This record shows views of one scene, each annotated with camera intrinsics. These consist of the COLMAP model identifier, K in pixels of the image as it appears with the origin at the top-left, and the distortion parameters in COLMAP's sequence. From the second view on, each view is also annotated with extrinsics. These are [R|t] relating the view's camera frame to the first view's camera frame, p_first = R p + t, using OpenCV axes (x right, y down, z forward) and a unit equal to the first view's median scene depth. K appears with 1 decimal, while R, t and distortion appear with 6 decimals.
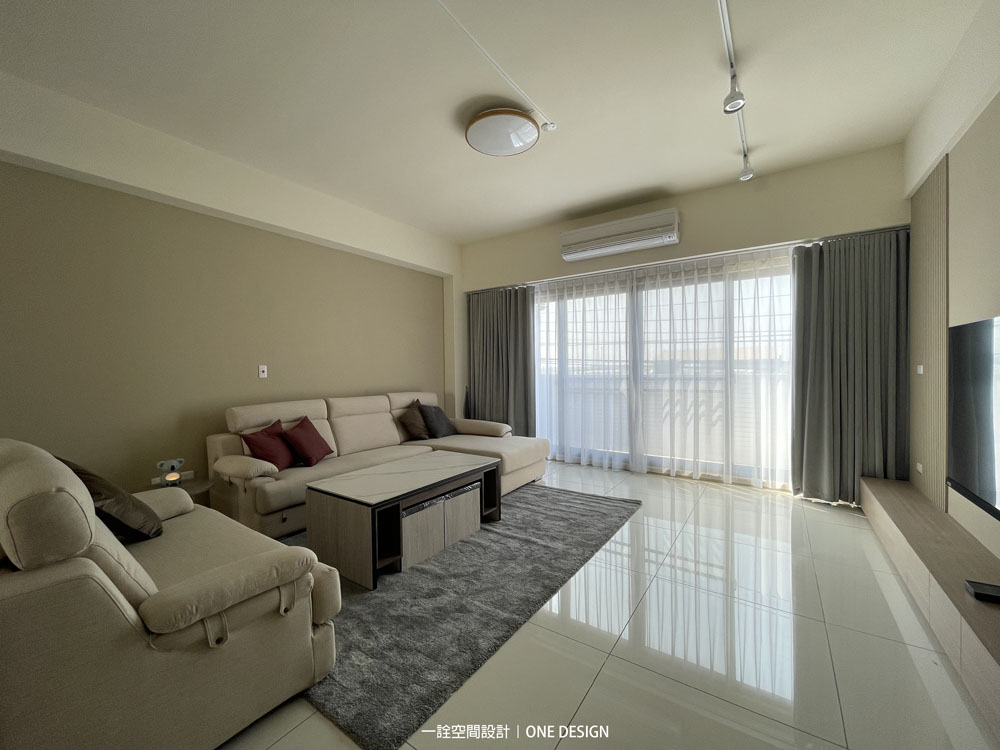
lens RADIAL K [[404.9, 0, 494.3], [0, 404.9, 374.0], [0, 0, 1]] dist [-0.001036, -0.000062]
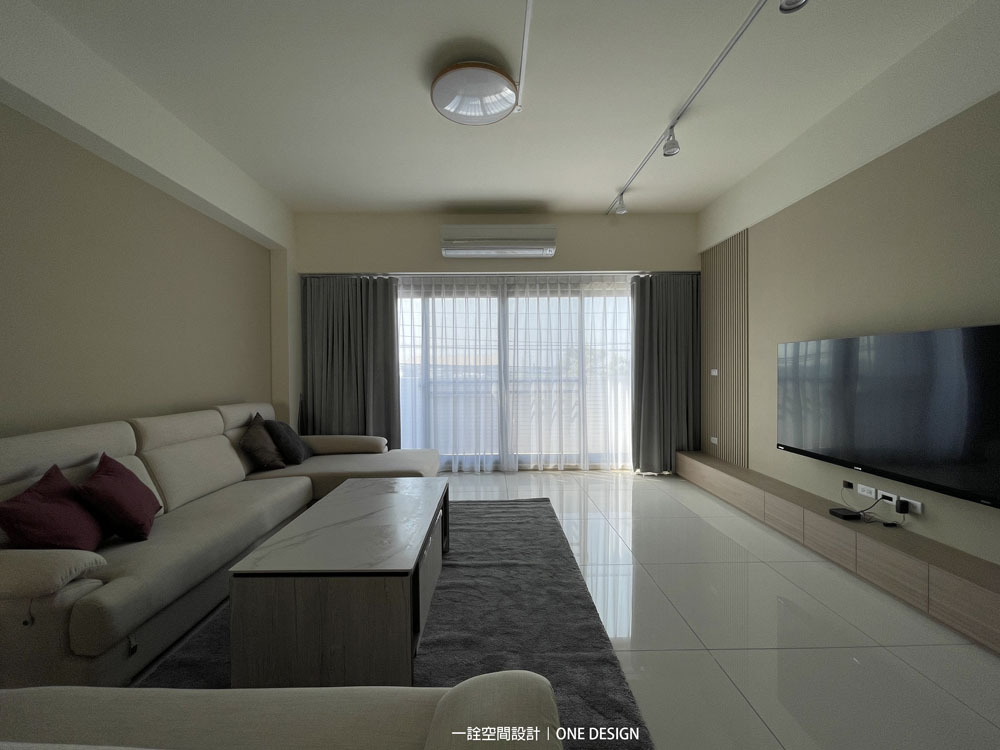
lens RADIAL K [[404.9, 0, 494.3], [0, 404.9, 374.0], [0, 0, 1]] dist [-0.001036, -0.000062]
pose [[0.812287, 0.000214, 0.583258, -0.306387], [0.005466, 0.999953, -0.007979, 0.001309], [-0.583233, 0.009669, 0.812248, 0.196596]]
